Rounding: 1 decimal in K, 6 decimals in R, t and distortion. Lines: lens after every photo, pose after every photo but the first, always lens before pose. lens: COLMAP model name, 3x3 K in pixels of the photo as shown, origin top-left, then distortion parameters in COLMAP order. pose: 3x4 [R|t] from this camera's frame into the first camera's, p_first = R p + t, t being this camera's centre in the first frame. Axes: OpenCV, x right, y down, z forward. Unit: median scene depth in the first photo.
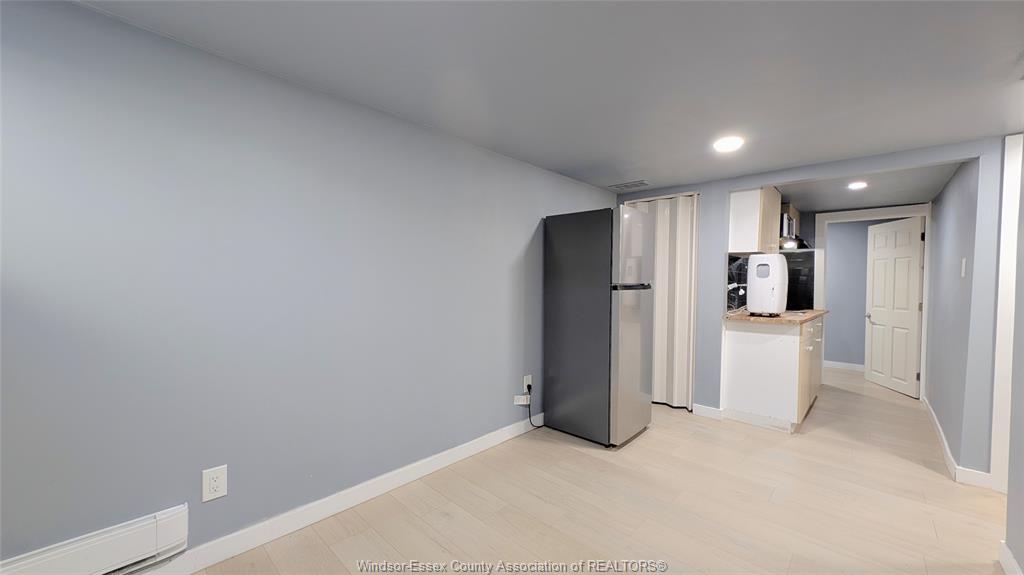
lens RADIAL K [[382.1, 0, 507.4], [0, 382.1, 291.9], [0, 0, 1]] dist [0.008226, -0.001600]
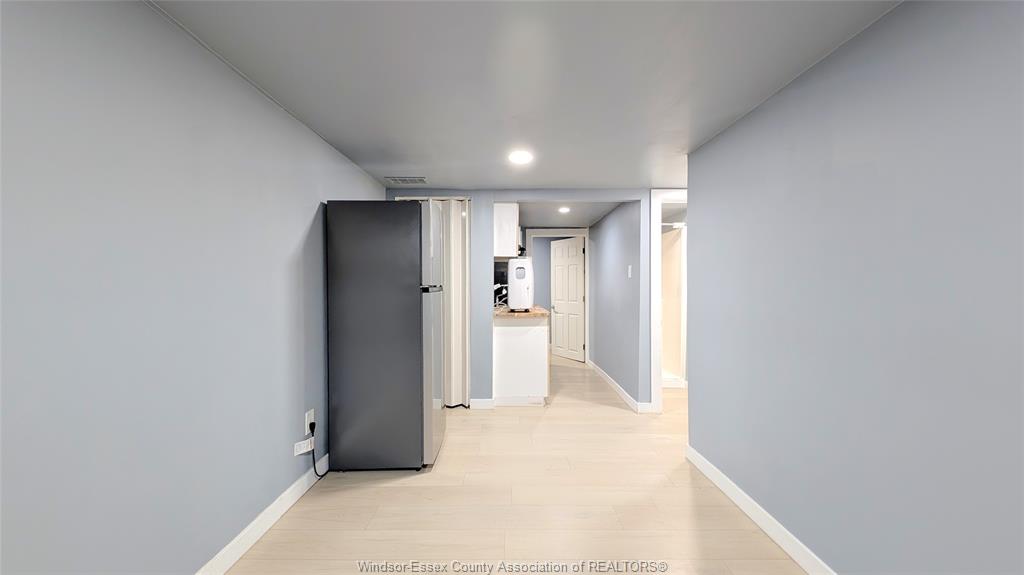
lens RADIAL K [[382.1, 0, 509.9], [0, 382.1, 291.9], [0, 0, 1]] dist [0.008226, -0.001600]
pose [[0.729251, -0.026219, 0.683744, -0.151032], [0.031799, 0.999485, 0.004411, -0.003388], [-0.683507, 0.018525, 0.729709, 0.167576]]
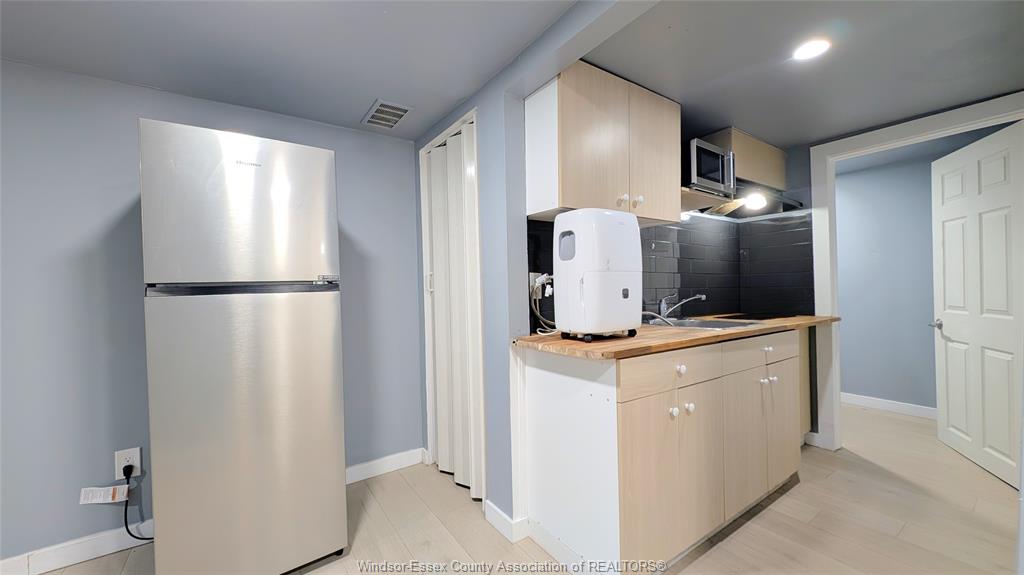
lens RADIAL K [[382.1, 0, 508.4], [0, 382.1, 294.0], [0, 0, 1]] dist [0.008226, -0.001600]
pose [[0.978402, -0.031931, -0.204230, 0.672713], [0.030509, 0.999483, -0.010107, 0.008079], [0.204447, 0.003658, 0.978871, 0.501089]]
